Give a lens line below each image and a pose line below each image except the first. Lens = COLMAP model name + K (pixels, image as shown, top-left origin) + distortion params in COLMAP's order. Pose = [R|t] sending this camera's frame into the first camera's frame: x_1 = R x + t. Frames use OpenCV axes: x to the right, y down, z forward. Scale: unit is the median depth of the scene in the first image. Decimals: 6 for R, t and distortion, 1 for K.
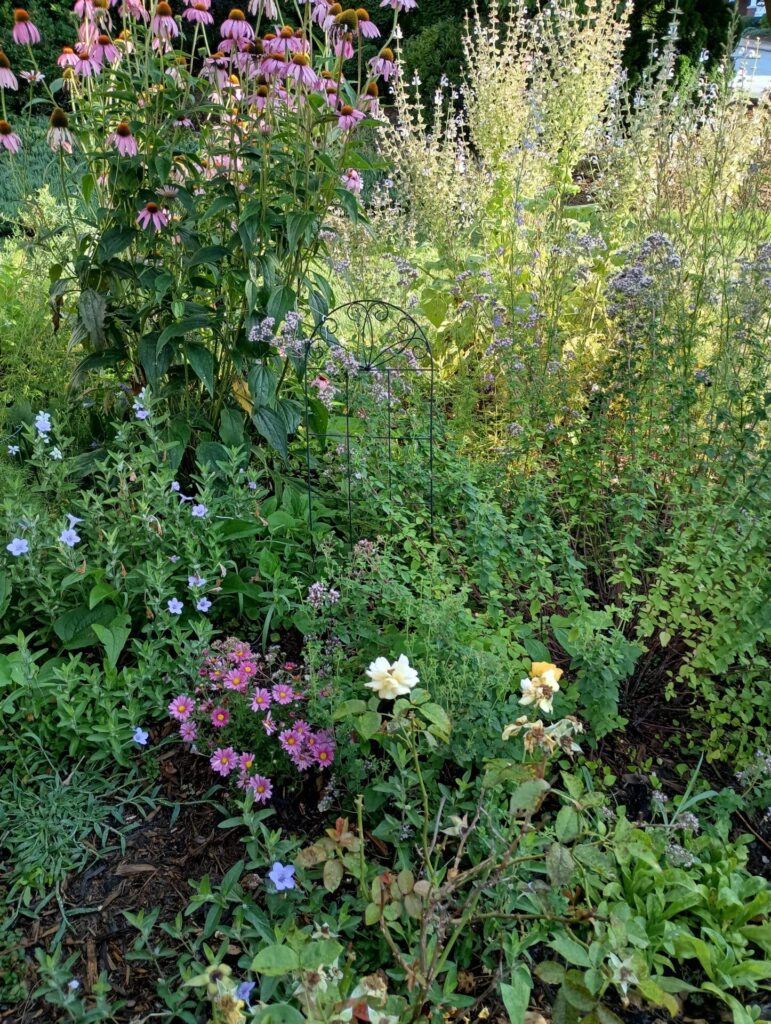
lens RADIAL K [[845.0, 0, 385.5], [0, 845.0, 512.0], [0, 0, 1]] dist [0.070734, -0.071460]
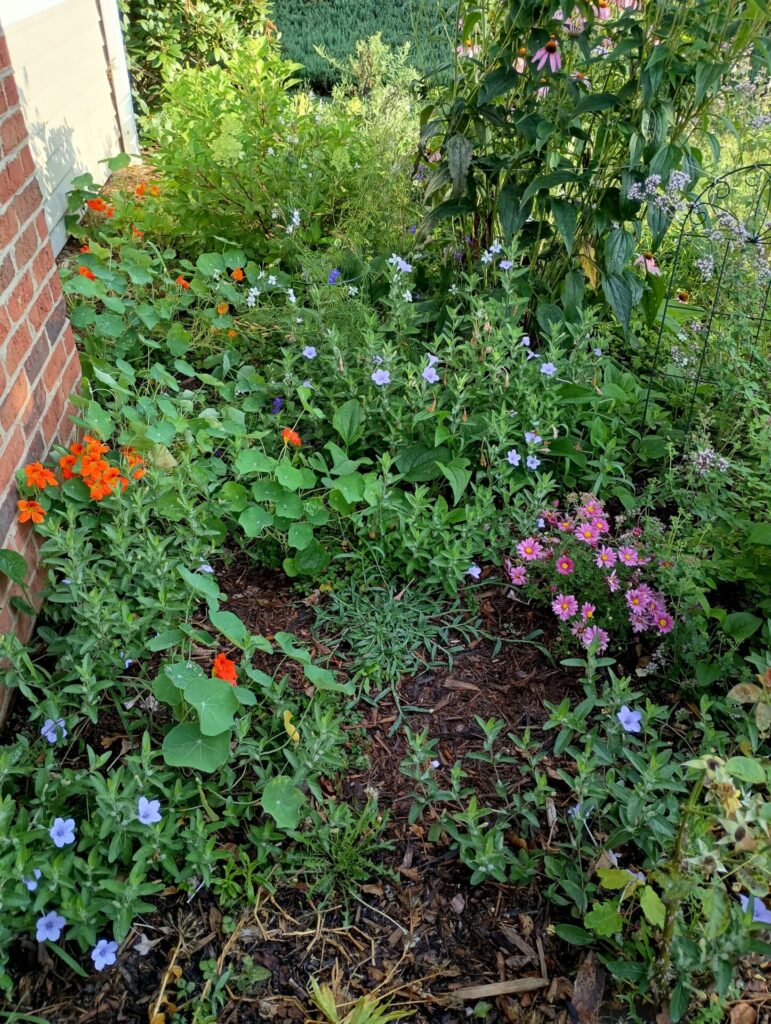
lens RADIAL K [[845.0, 0, 385.5], [0, 845.0, 512.0], [0, 0, 1]] dist [0.070734, -0.071460]
pose [[0.961636, 0.178901, -0.207967, -0.188148], [-0.153257, 0.979112, 0.133608, 0.068340], [0.227526, -0.096610, 0.968968, -0.038631]]
